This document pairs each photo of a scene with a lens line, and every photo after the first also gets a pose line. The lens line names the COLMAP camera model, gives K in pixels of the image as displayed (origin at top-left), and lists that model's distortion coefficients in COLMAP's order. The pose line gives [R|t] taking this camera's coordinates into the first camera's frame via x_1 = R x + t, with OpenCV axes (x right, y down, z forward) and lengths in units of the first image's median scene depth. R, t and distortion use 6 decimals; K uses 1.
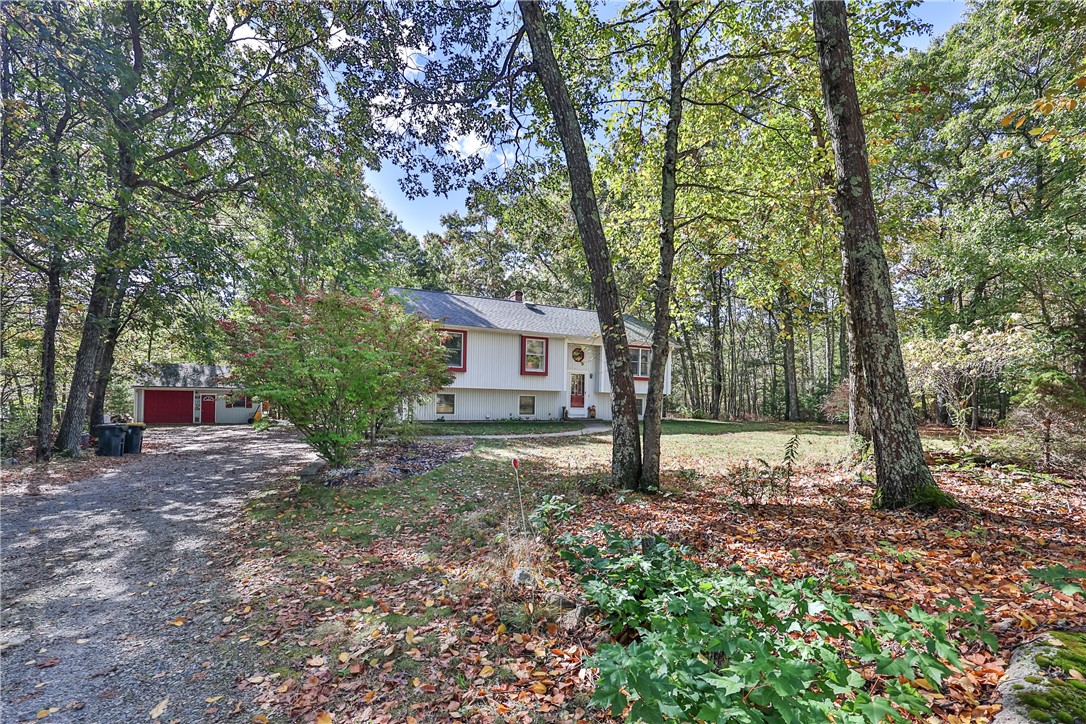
lens RADIAL K [[432.8, 0, 524.1], [0, 432.8, 382.1], [0, 0, 1]] dist [0.002400, 0.000248]
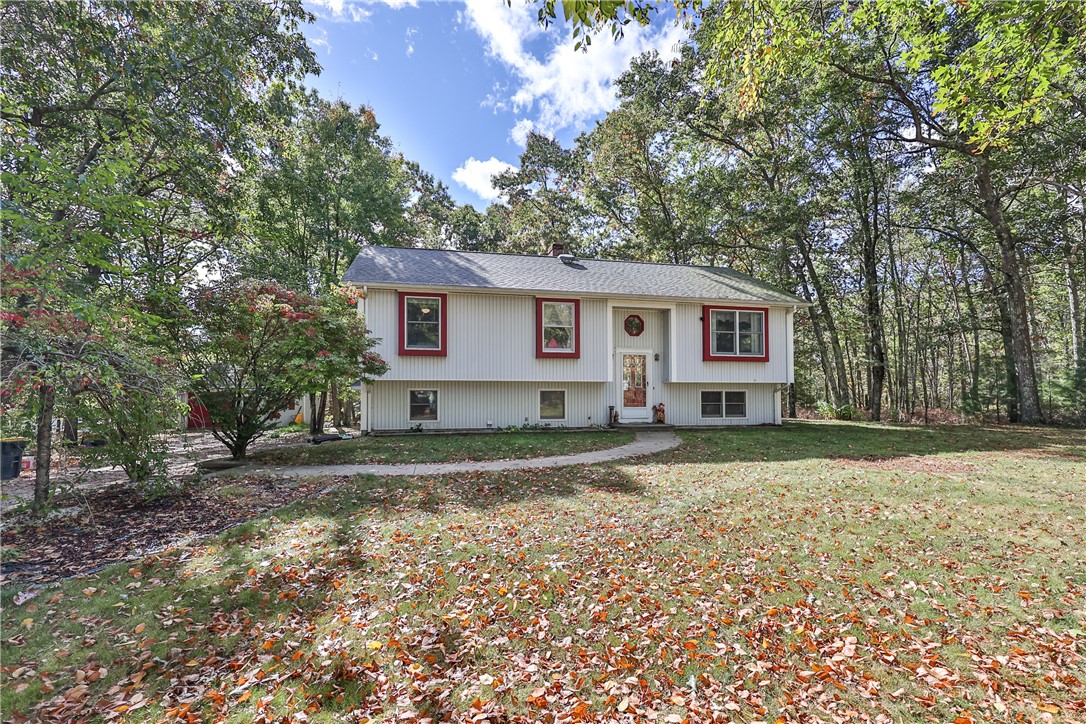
lens RADIAL K [[455.9, 0, 543.0], [0, 455.9, 362.0], [0, 0, 1]] dist [0.001869, 0.000138]
pose [[0.978350, -0.033426, -0.204238, 0.211450], [0.027123, 0.999068, -0.033584, 0.018173], [0.205170, 0.027317, 0.978345, 0.501039]]
